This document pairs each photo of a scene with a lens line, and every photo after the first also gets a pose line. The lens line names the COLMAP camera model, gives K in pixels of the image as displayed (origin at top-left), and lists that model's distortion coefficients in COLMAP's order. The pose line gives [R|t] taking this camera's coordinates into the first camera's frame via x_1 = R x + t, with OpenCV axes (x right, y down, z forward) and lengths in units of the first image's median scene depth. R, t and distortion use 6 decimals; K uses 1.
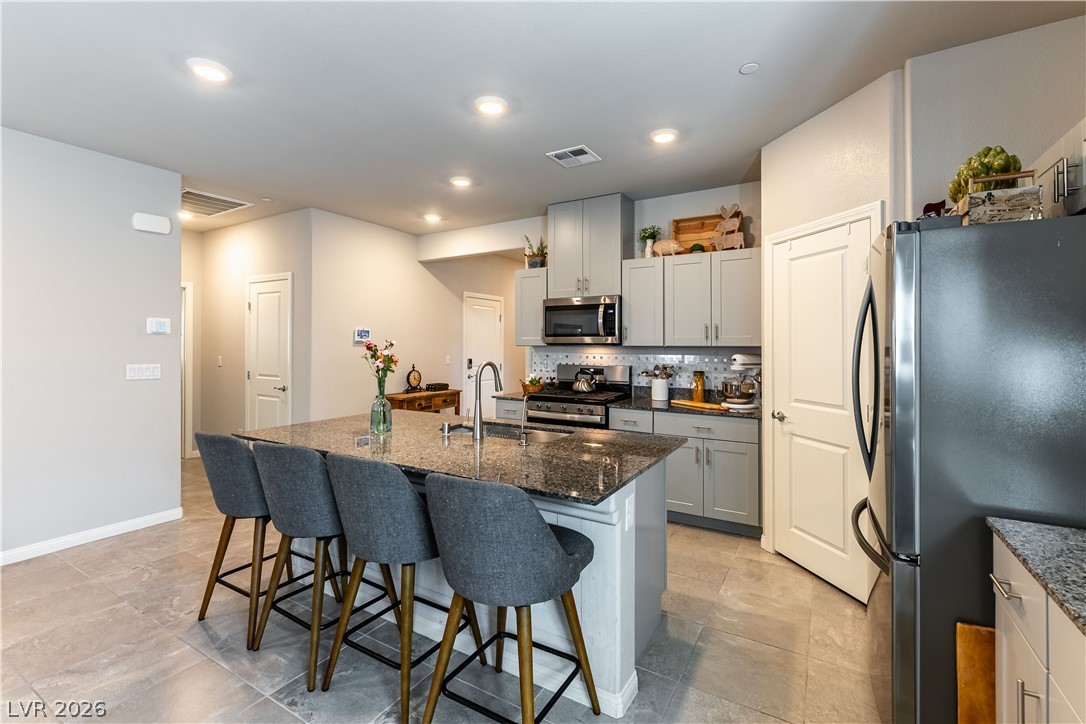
lens RADIAL K [[477.6, 0, 542.7], [0, 477.6, 337.3], [0, 0, 1]] dist [0.001764, 0.000323]
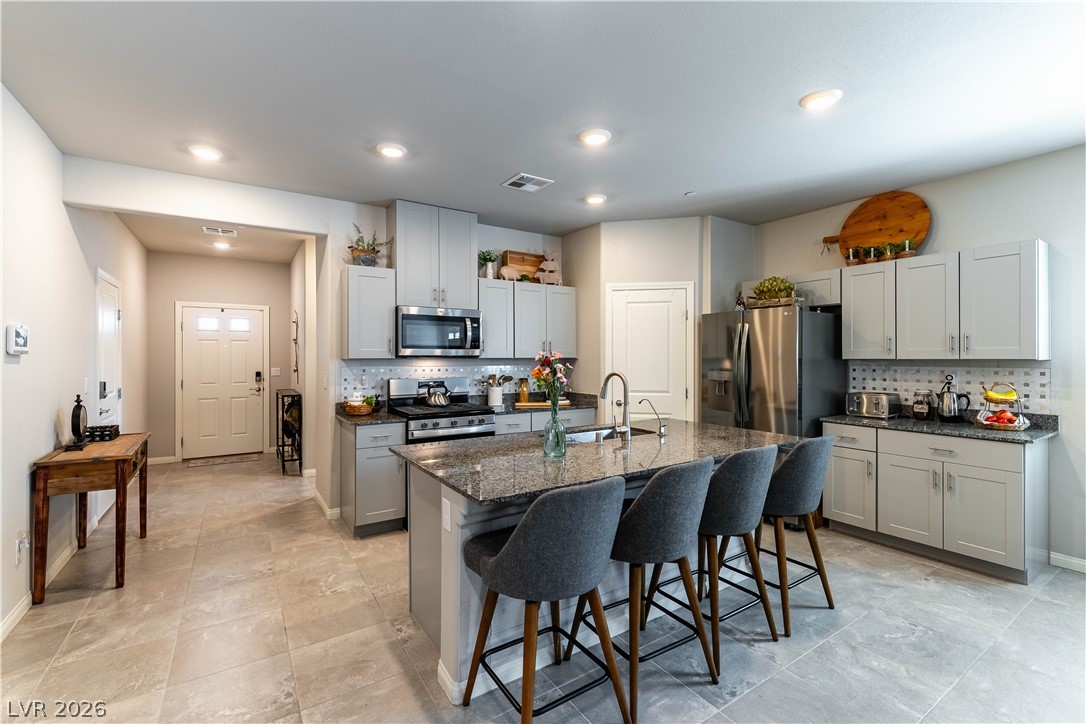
lens RADIAL K [[472.3, 0, 546.4], [0, 472.3, 358.2], [0, 0, 1]] dist [0.000493, 0.000072]
pose [[0.433758, -0.005803, 0.901010, -0.720126], [-0.008633, 0.999907, 0.010596, 0.006115], [-0.900988, -0.012375, 0.433668, 0.406447]]
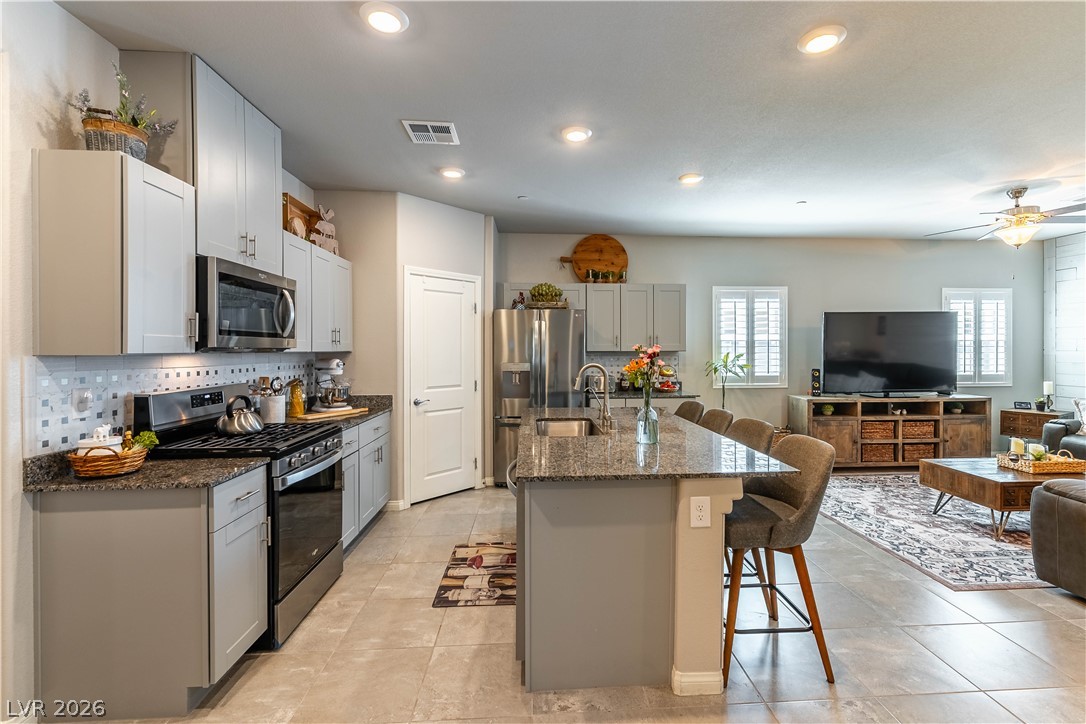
lens RADIAL K [[487.6, 0, 567.0], [0, 487.6, 352.3], [0, 0, 1]] dist [-0.001781, -0.000327]
pose [[-0.575171, -0.009120, 0.817982, -0.651817], [-0.012737, 0.999916, 0.002192, 0.011766], [-0.817934, -0.009158, -0.575240, 1.071953]]
